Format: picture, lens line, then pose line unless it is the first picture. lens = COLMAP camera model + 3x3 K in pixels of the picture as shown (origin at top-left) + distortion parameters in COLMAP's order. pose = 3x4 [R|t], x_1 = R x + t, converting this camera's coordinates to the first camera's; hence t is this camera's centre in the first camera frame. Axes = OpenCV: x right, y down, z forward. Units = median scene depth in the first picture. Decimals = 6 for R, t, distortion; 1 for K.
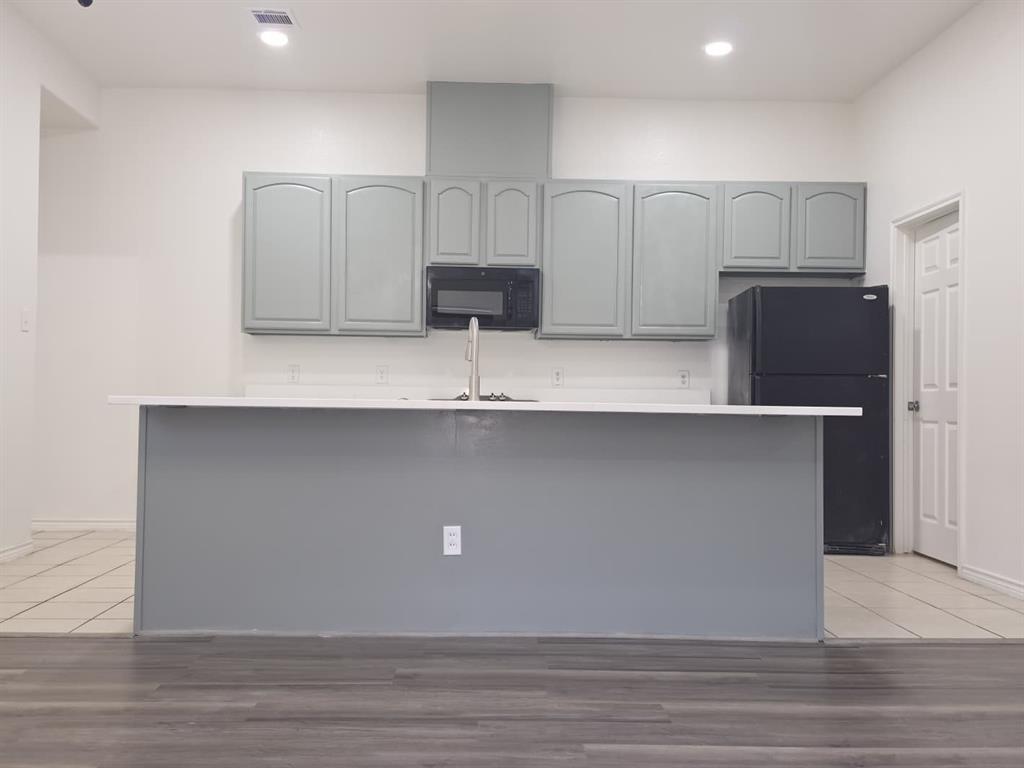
lens RADIAL K [[1023.4, 0, 510.6], [0, 1023.4, 381.7], [0, 0, 1]] dist [0.042734, 0.000000]
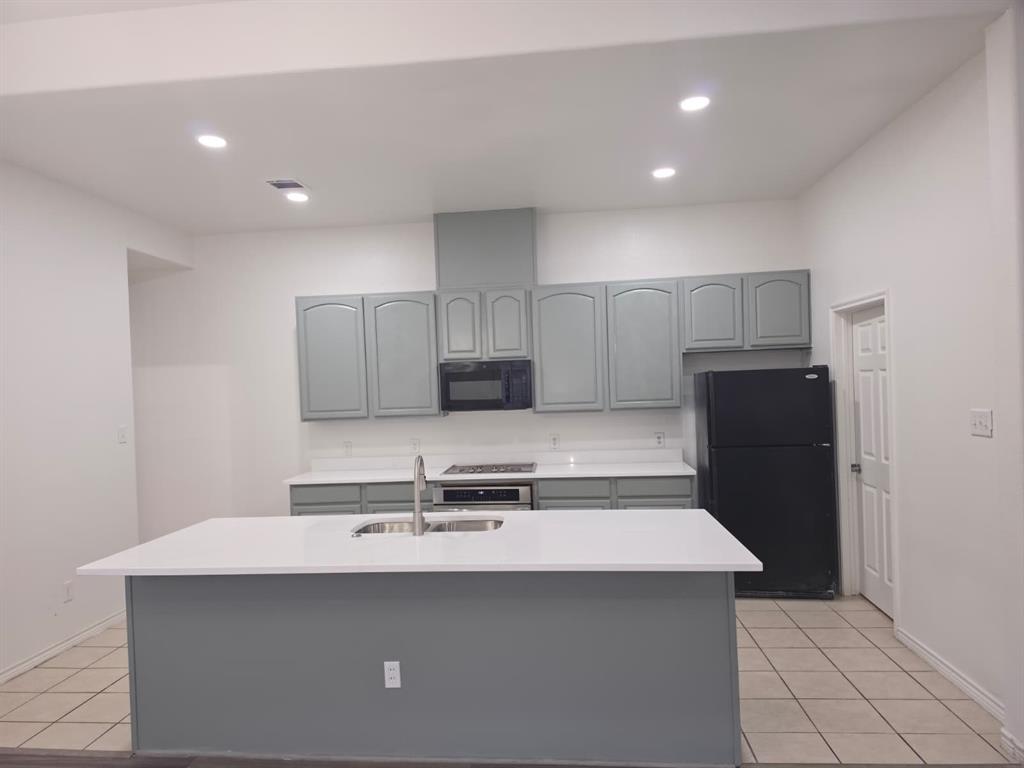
lens RADIAL K [[703.9, 0, 502.9], [0, 703.9, 383.0], [0, 0, 1]] dist [0.035130, -0.046581]
pose [[0.989443, -0.046294, -0.137329, 0.110248], [0.050008, 0.998467, 0.023715, -0.104807], [0.136020, -0.030332, 0.990242, 0.162274]]
